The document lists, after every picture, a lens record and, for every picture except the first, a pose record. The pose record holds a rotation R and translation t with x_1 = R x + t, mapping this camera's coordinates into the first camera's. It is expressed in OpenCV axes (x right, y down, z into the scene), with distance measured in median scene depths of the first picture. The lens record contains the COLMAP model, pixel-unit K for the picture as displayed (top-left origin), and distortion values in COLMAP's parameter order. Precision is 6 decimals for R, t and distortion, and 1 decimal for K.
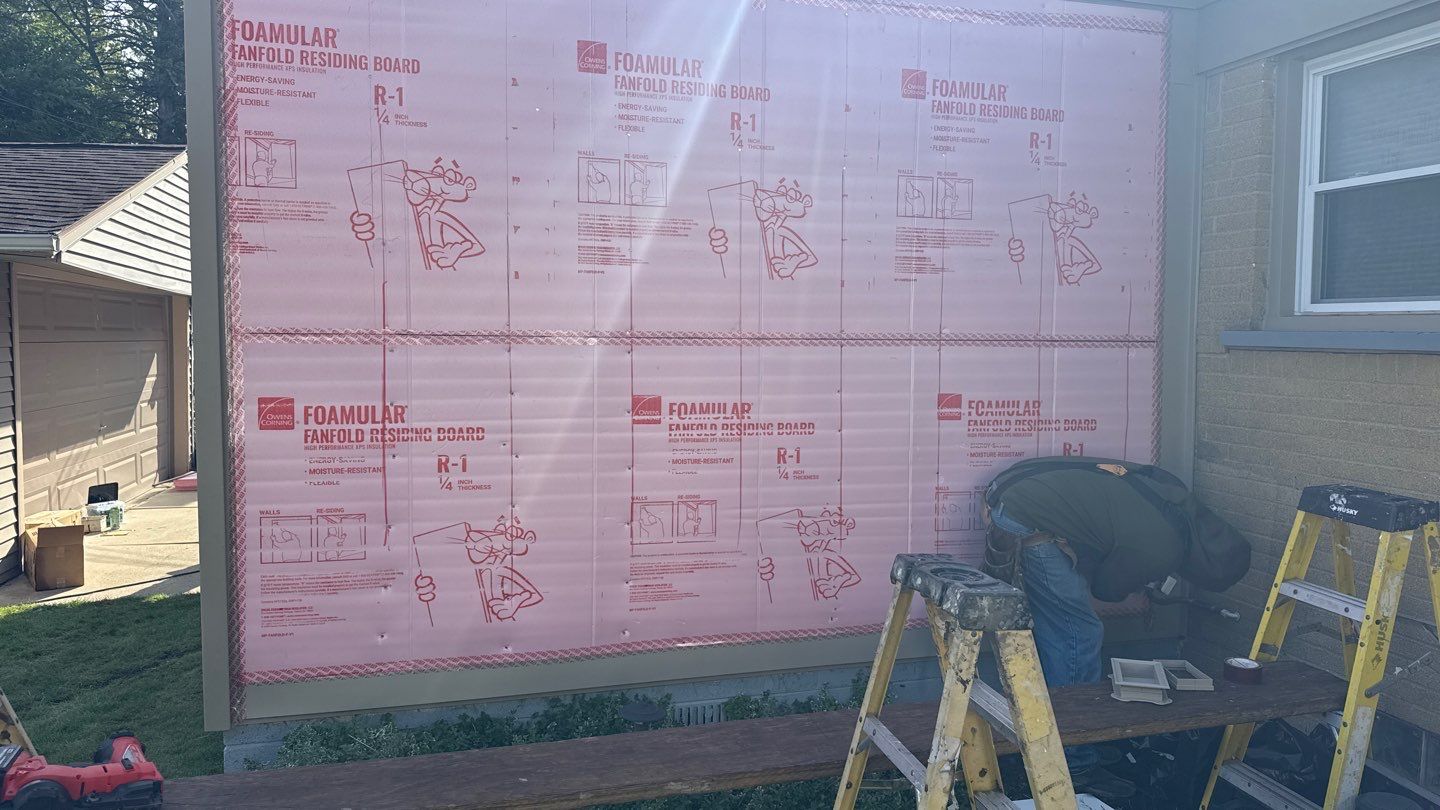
lens RADIAL K [[999.9, 0, 717.3], [0, 999.9, 407.6], [0, 0, 1]] dist [0.071338, -0.085673]
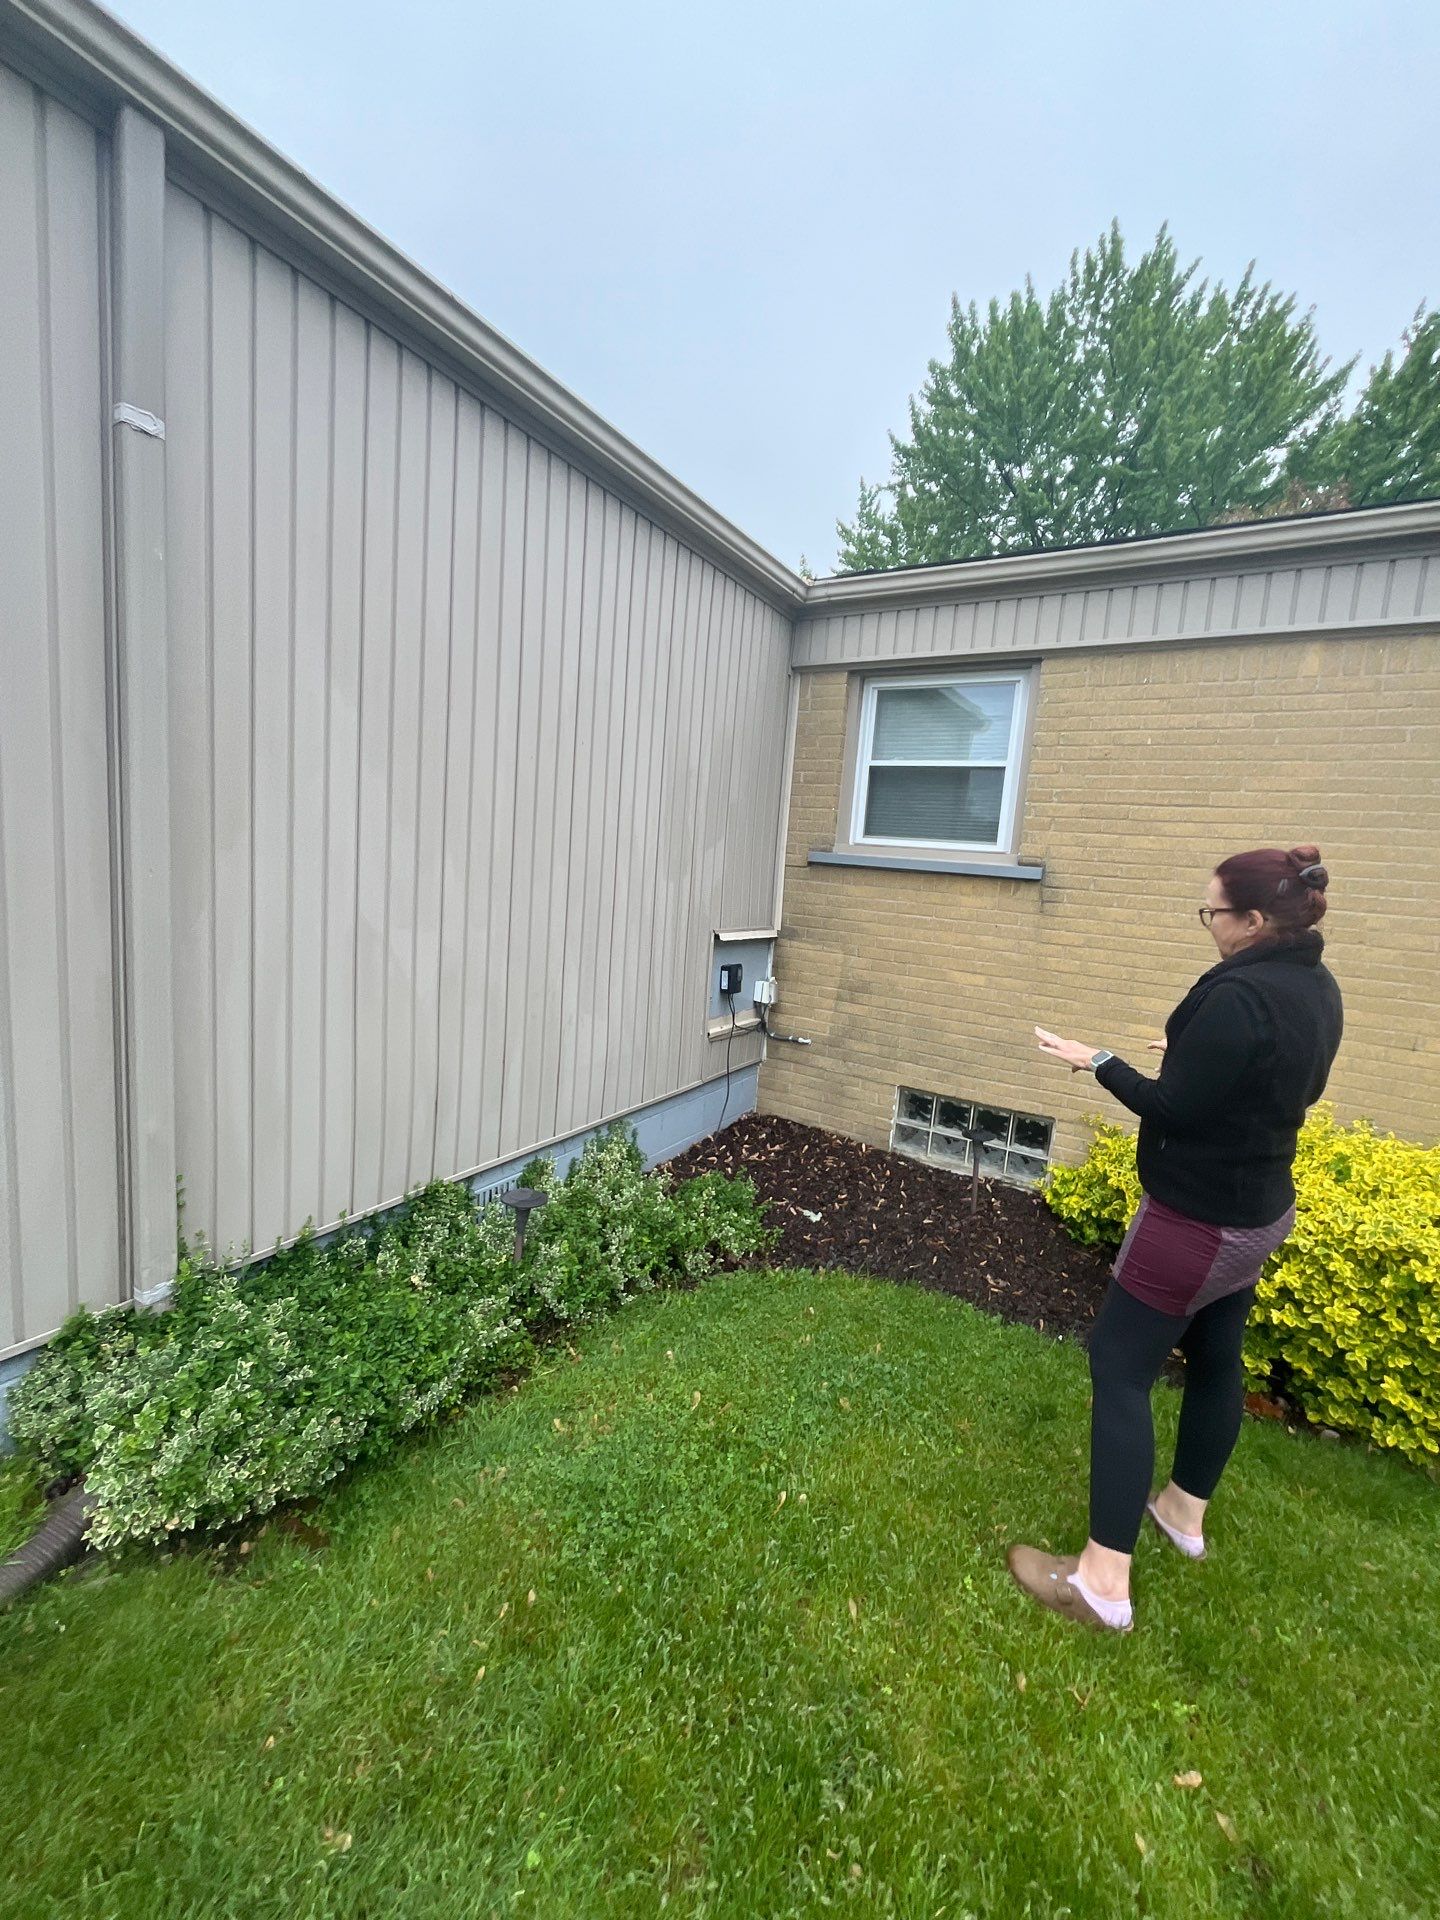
lens RADIAL K [[778.2, 0, 717.0], [0, 778.2, 955.8], [0, 0, 1]] dist [-0.000435, -0.000488]
pose [[0.734992, -0.034995, 0.677172, -0.394603], [-0.018600, 0.997251, 0.071724, -0.003367], [-0.677820, -0.065313, 0.732321, 0.266289]]
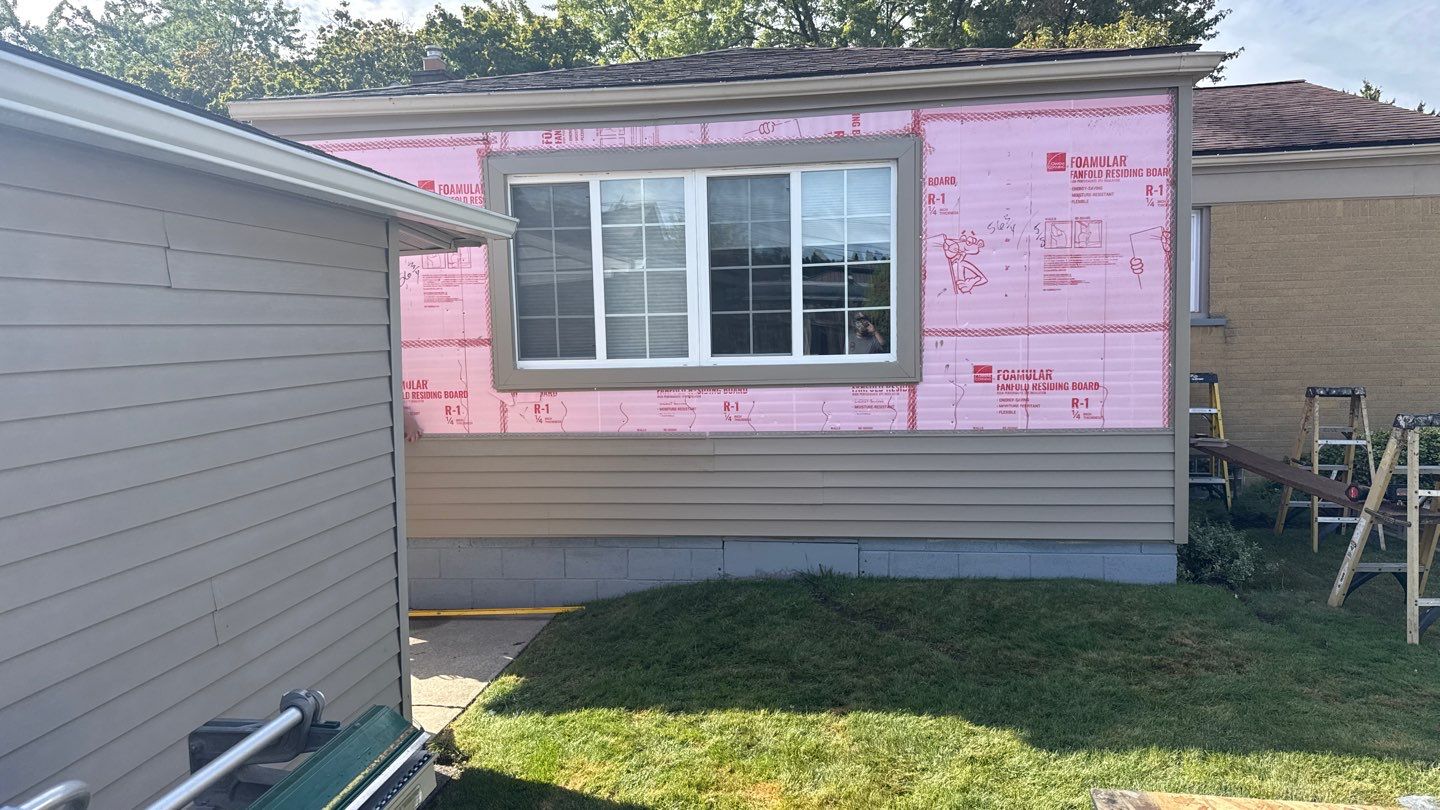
lens RADIAL K [[999.9, 0, 717.3], [0, 999.9, 407.6], [0, 0, 1]] dist [0.071338, -0.085673]
pose [[0.405030, -0.089731, 0.909890, -2.140296], [0.095118, 0.993908, 0.055676, -0.092633], [-0.909342, 0.063997, 0.411098, 0.861600]]
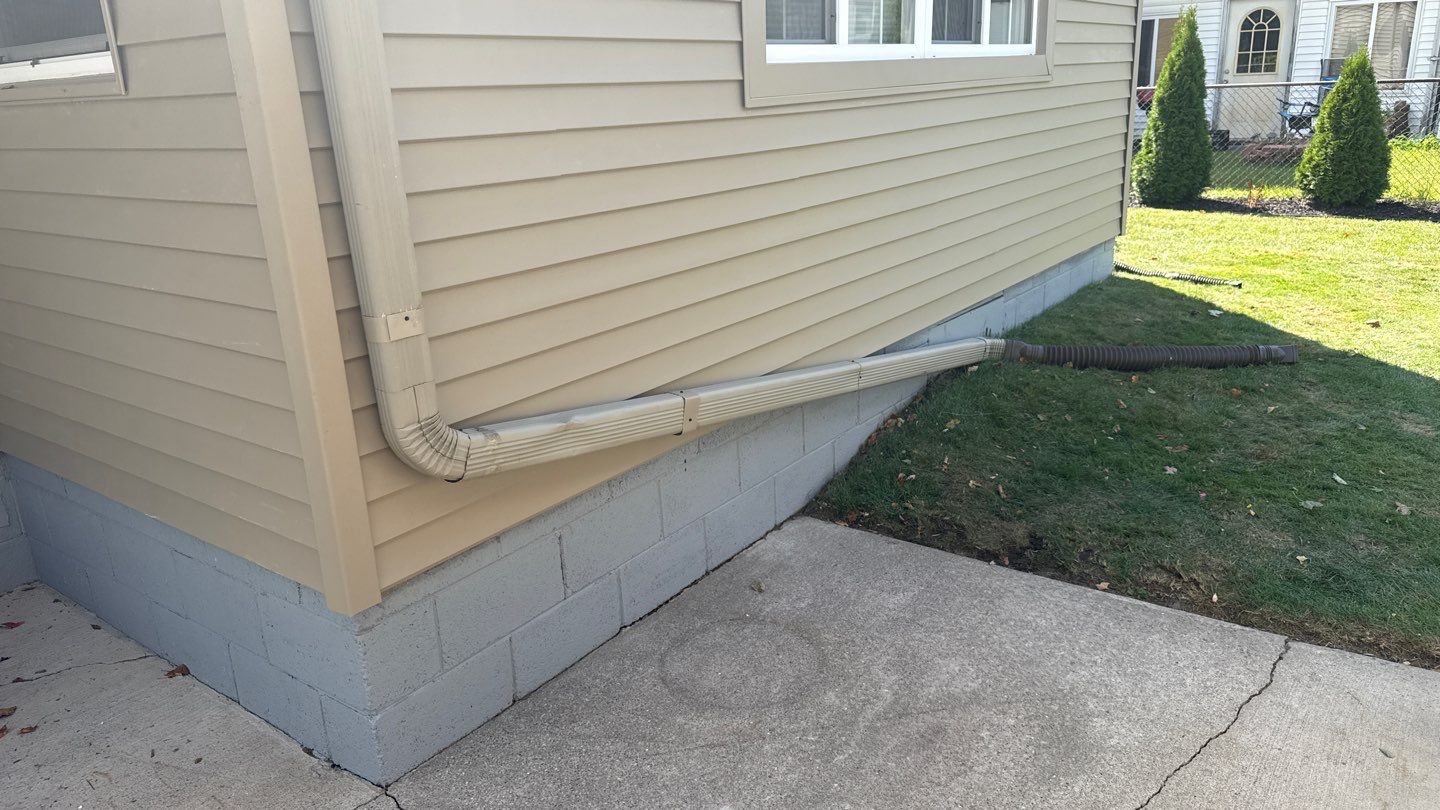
lens RADIAL K [[999.9, 0, 717.3], [0, 999.9, 407.6], [0, 0, 1]] dist [0.071338, -0.085673]
pose [[-0.608871, -0.222501, 0.761426, -1.387976], [0.100198, 0.930599, 0.352059, -0.123970], [-0.786916, 0.290652, -0.544320, 2.423085]]
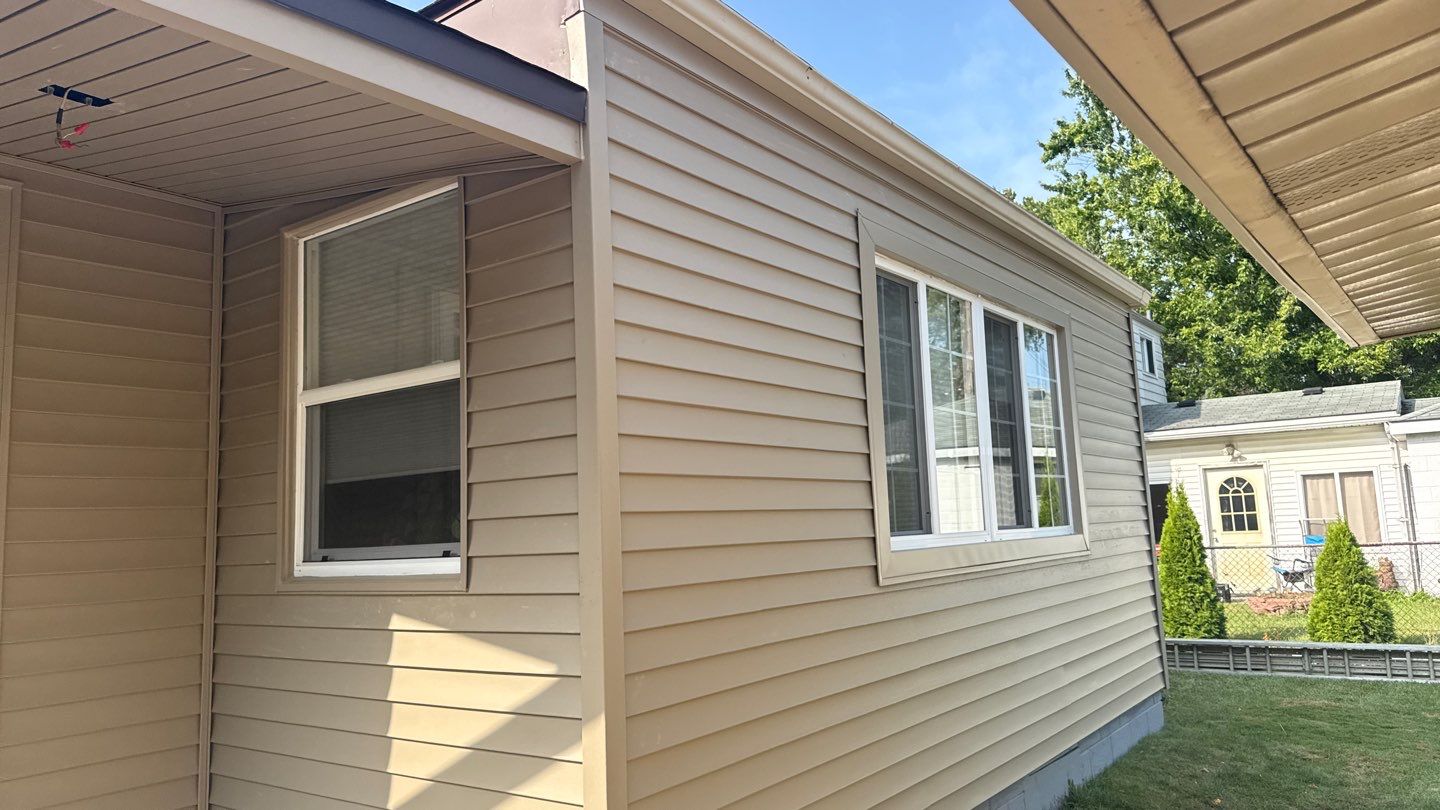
lens RADIAL K [[1008.3, 0, 724.0], [0, 1008.3, 367.2], [0, 0, 1]] dist [0.003209, -0.001126]
pose [[-0.613019, 0.141052, 0.777375, -1.463257], [0.094820, 0.989957, -0.104851, -0.192033], [-0.784357, 0.009435, -0.620238, 2.654724]]
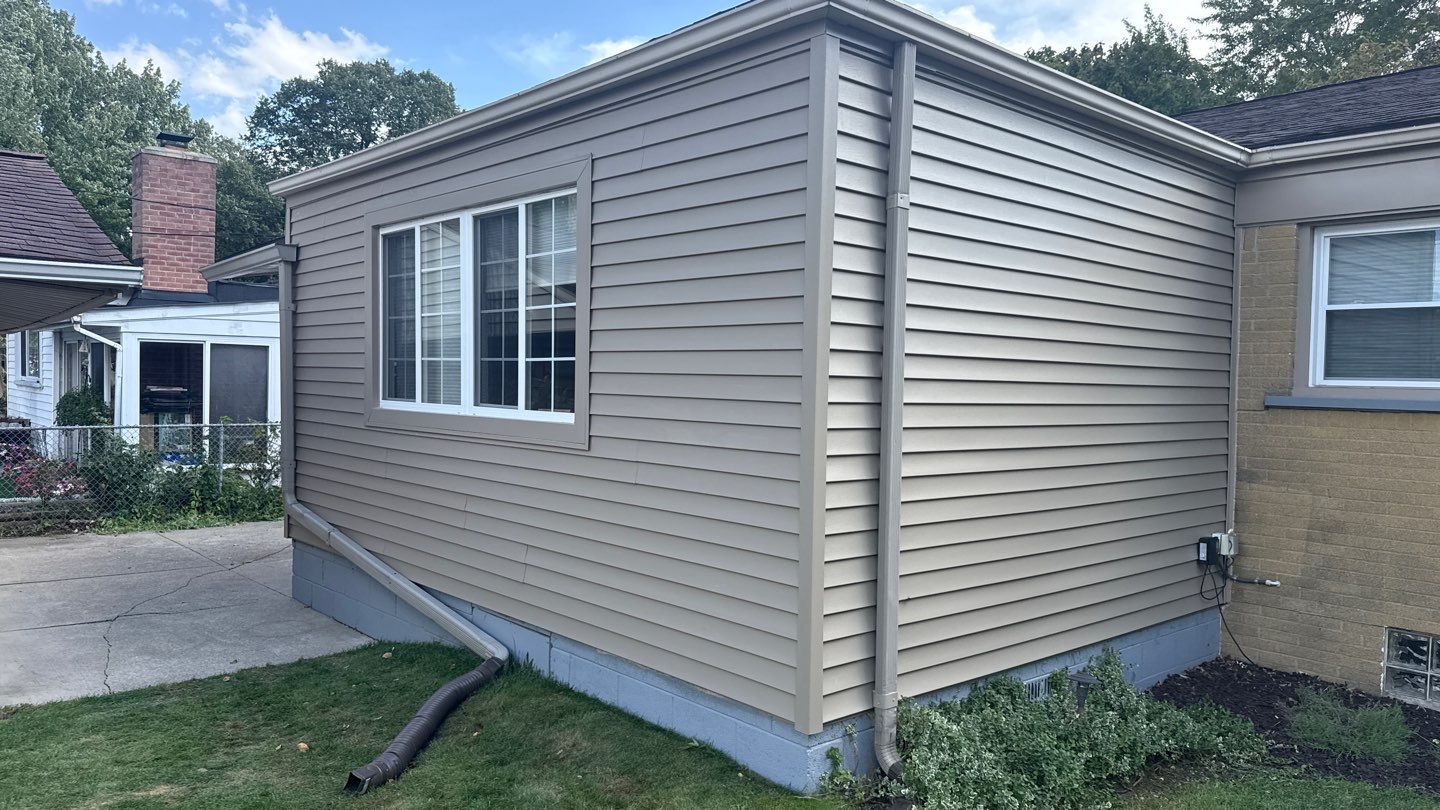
lens RADIAL K [[999.9, 0, 717.3], [0, 999.9, 407.6], [0, 0, 1]] dist [0.071338, -0.085673]
pose [[0.903612, -0.000599, 0.428351, -0.951625], [0.018290, 0.999141, -0.037186, -0.017318], [-0.427961, 0.041437, 0.902847, -0.023372]]
